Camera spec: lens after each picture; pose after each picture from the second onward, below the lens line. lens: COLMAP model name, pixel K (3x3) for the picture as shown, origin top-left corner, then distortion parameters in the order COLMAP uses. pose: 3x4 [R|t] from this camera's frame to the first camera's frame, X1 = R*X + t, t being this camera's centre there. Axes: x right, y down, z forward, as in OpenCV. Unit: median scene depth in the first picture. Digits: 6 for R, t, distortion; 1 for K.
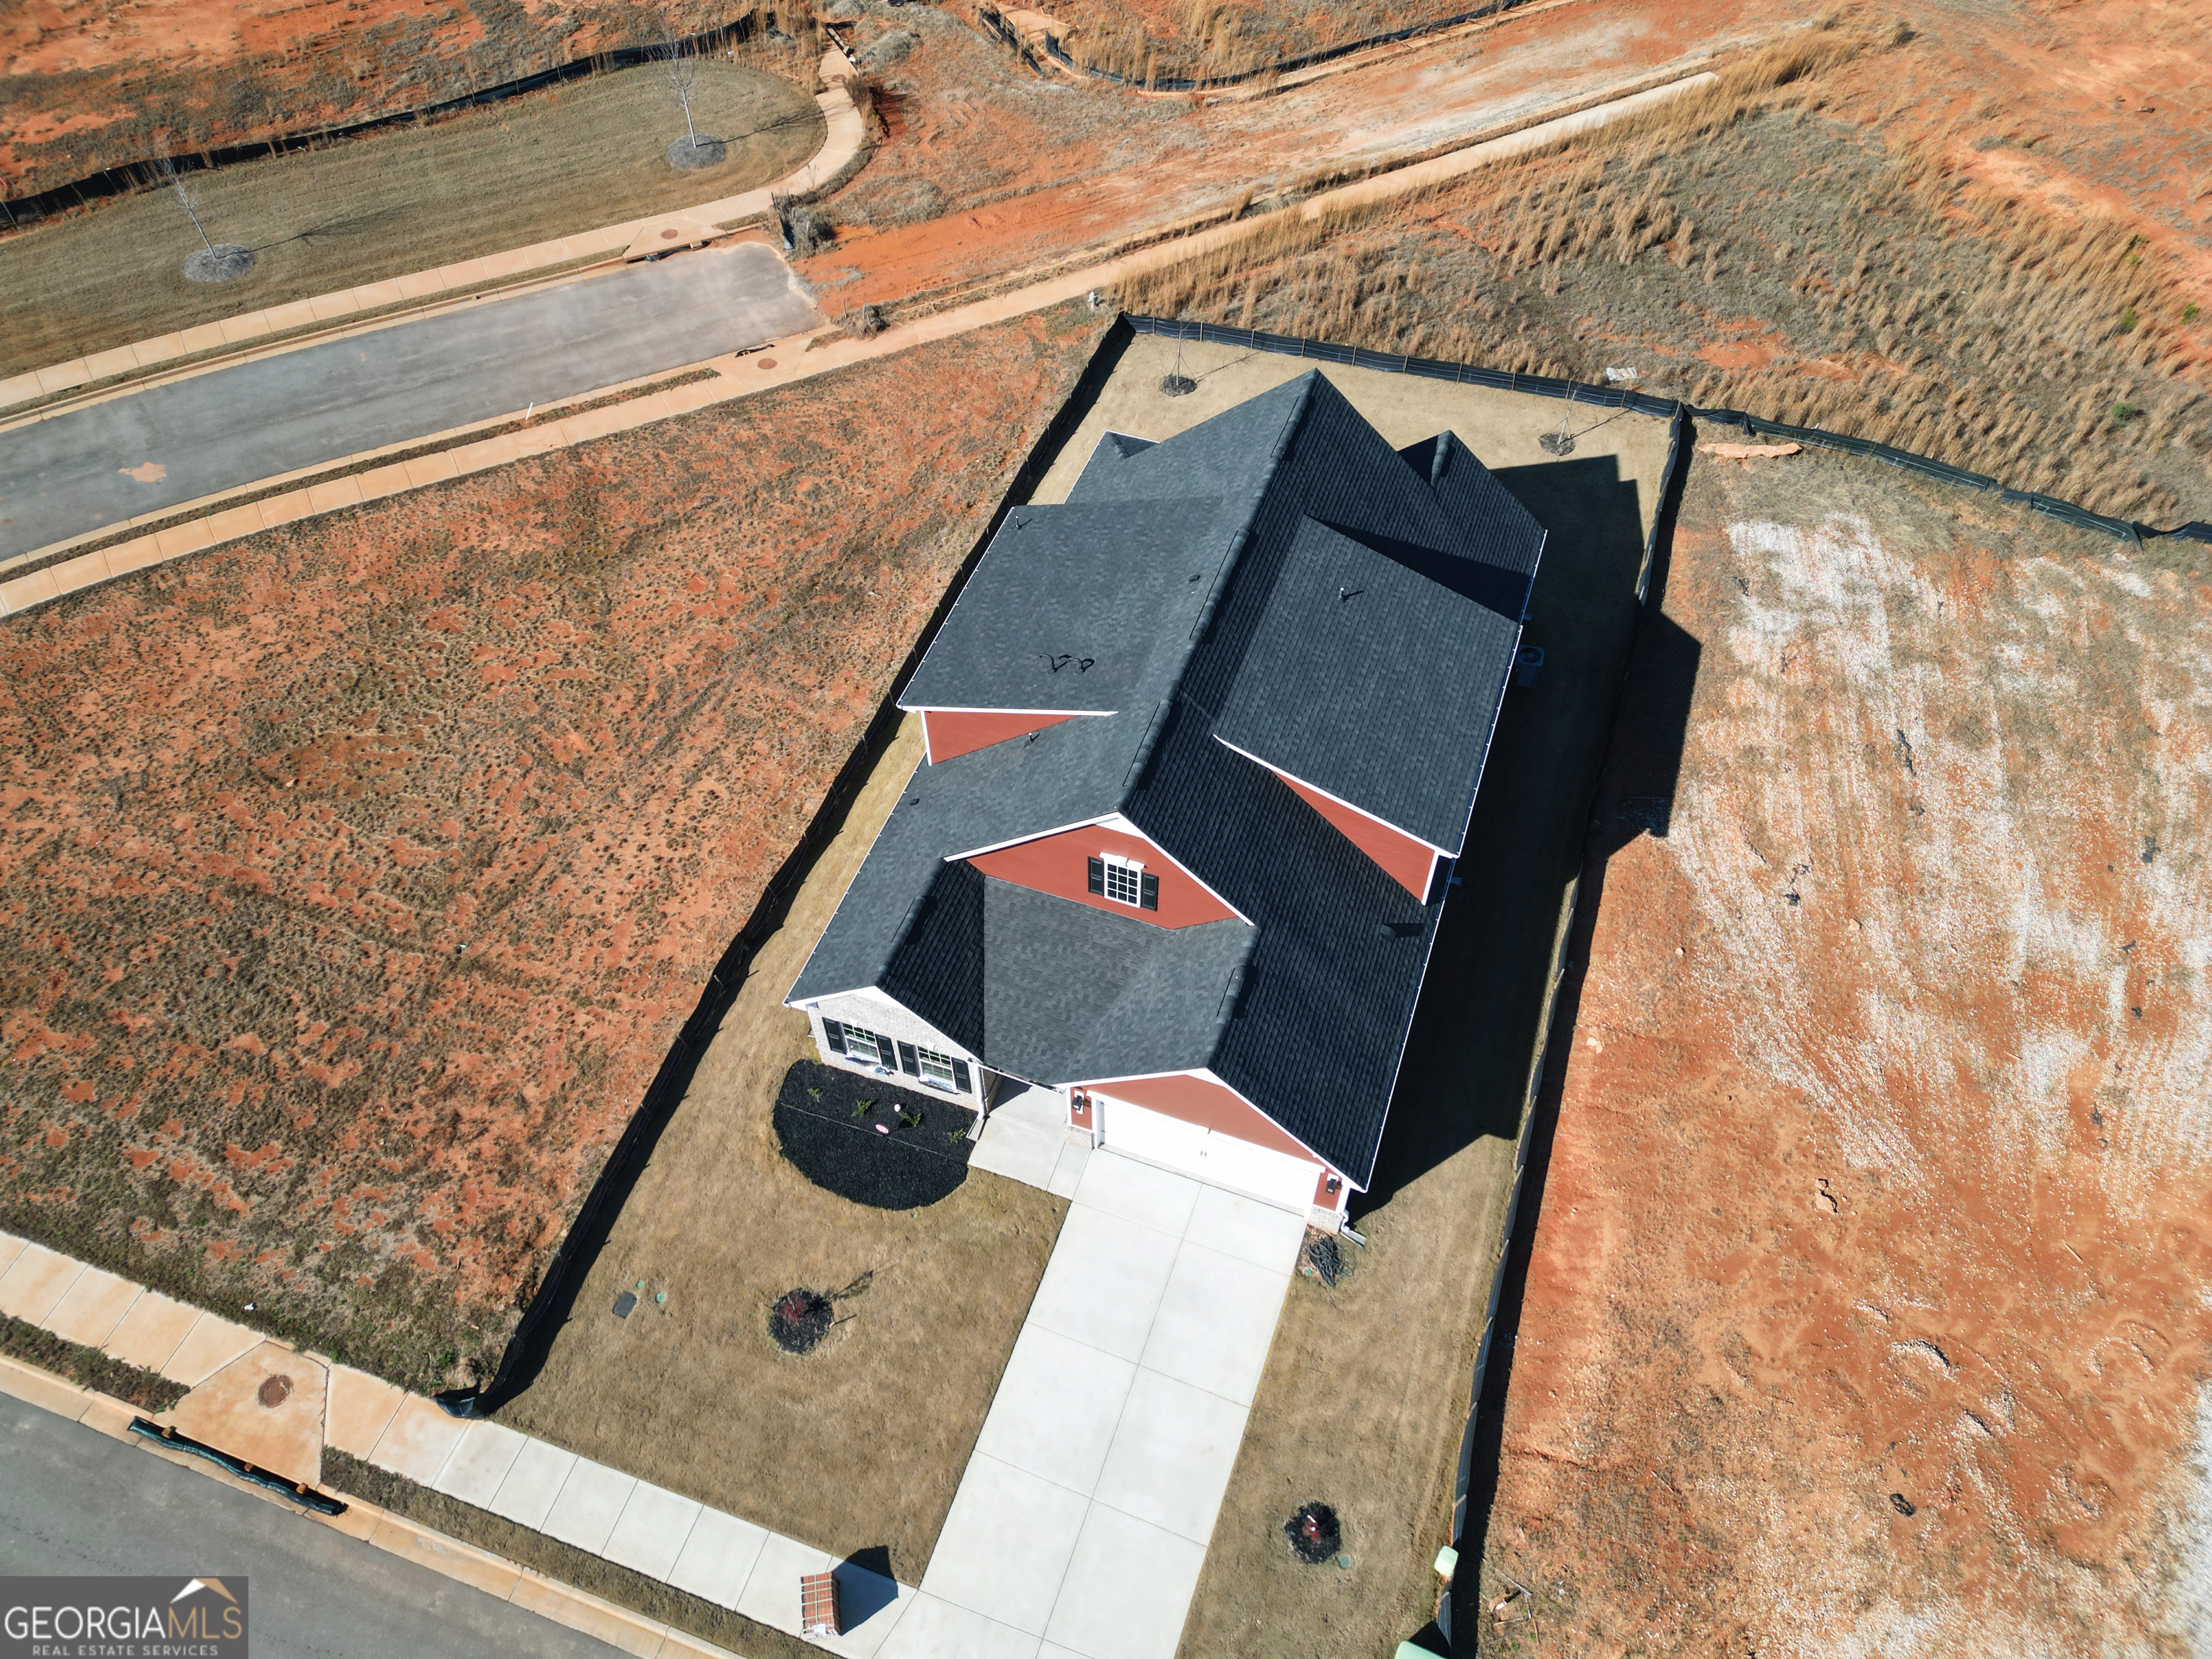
lens RADIAL K [[1589.6, 0, 1084.0], [0, 1589.6, 795.5], [0, 0, 1]] dist [0.081708, -0.089986]
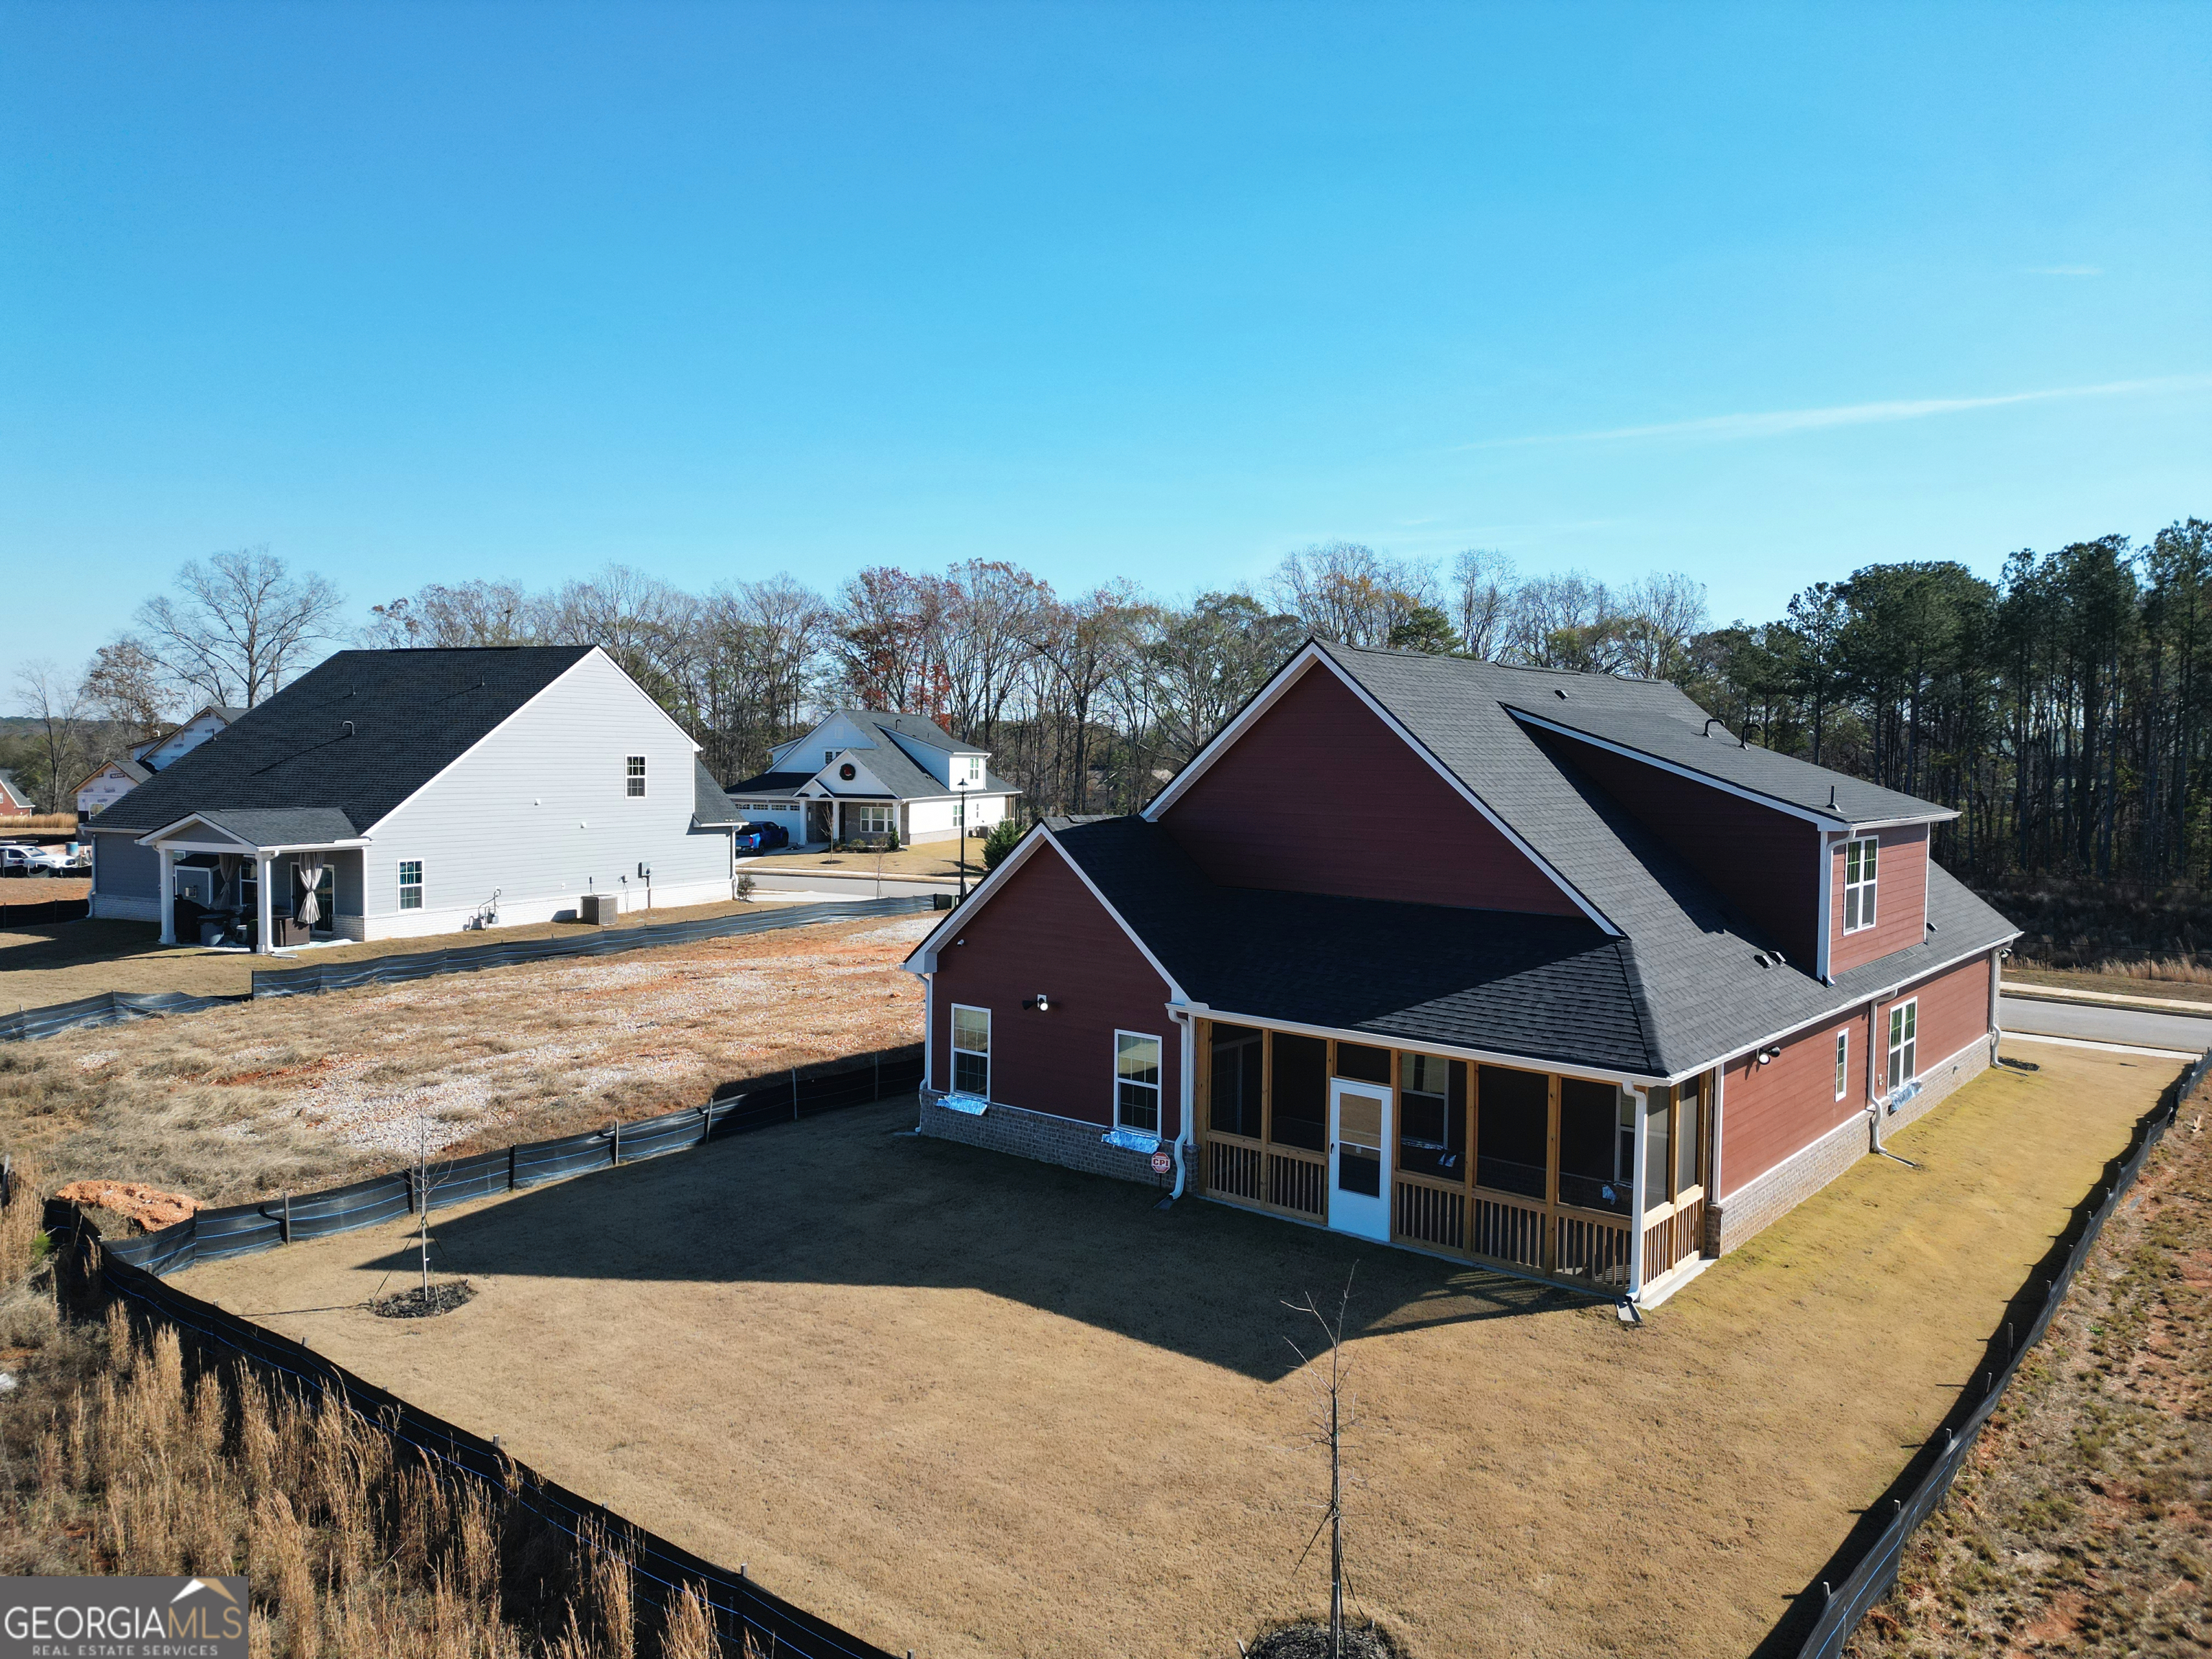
lens RADIAL K [[1544.6, 0, 1106.0], [0, 1544.6, 829.5], [0, 0, 1]] dist [0.054759, -0.070576]
pose [[-0.942227, -0.012537, 0.334741, 0.017548], [0.262750, 0.592179, 0.761766, -0.735608], [-0.207777, 0.805709, -0.554672, 1.496647]]
